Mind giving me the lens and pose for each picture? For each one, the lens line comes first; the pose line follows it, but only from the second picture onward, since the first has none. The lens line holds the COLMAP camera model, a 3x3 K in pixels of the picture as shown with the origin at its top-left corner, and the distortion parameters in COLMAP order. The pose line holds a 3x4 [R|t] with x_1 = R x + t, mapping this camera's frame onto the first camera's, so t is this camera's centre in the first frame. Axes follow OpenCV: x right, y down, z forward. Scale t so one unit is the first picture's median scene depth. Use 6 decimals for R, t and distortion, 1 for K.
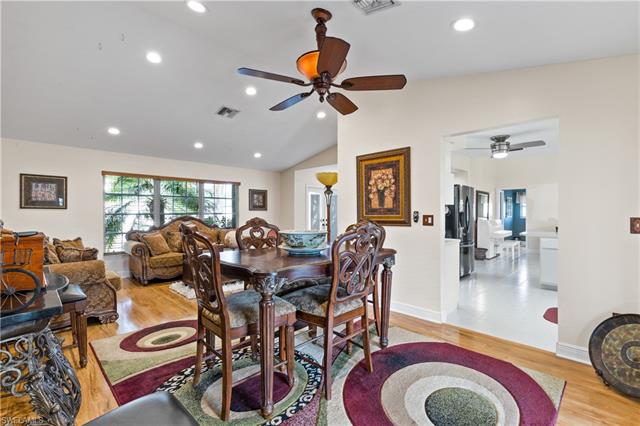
lens RADIAL K [[291.4, 0, 323.0], [0, 291.4, 214.9], [0, 0, 1]] dist [0.006370, 0.000750]
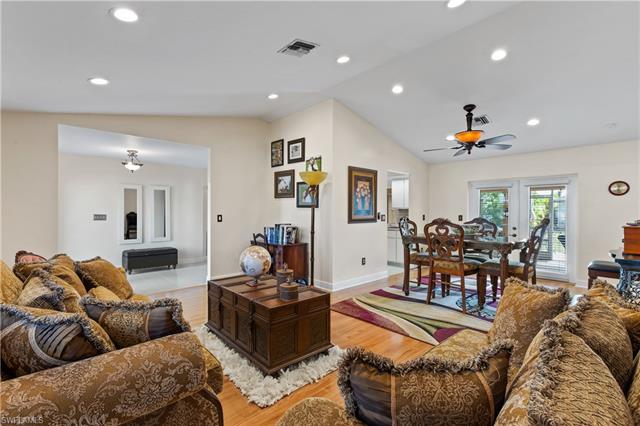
lens RADIAL K [[291.4, 0, 322.3], [0, 291.4, 214.1], [0, 0, 1]] dist [0.006370, 0.000750]
pose [[0.025740, -0.005476, 0.999654, -1.196399], [0.002260, 0.999983, 0.005419, -0.011481], [-0.999666, 0.002120, 0.025752, 1.193210]]
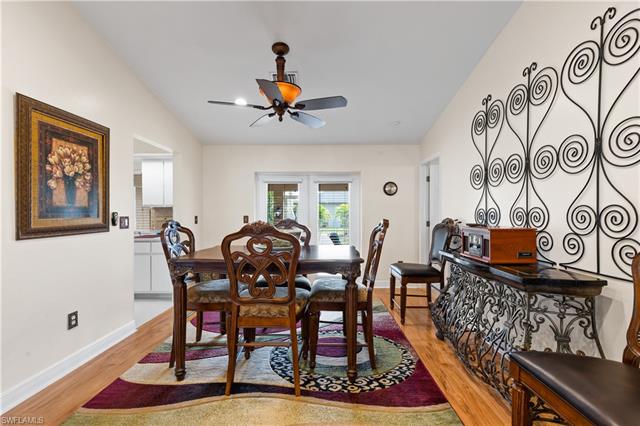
lens RADIAL K [[291.4, 0, 323.4], [0, 291.4, 214.1], [0, 0, 1]] dist [0.006370, 0.000750]
pose [[-0.694192, -0.000276, 0.719790, -0.624715], [0.005783, 0.999966, 0.005961, -0.007623], [-0.719767, 0.008300, -0.694166, 1.079391]]
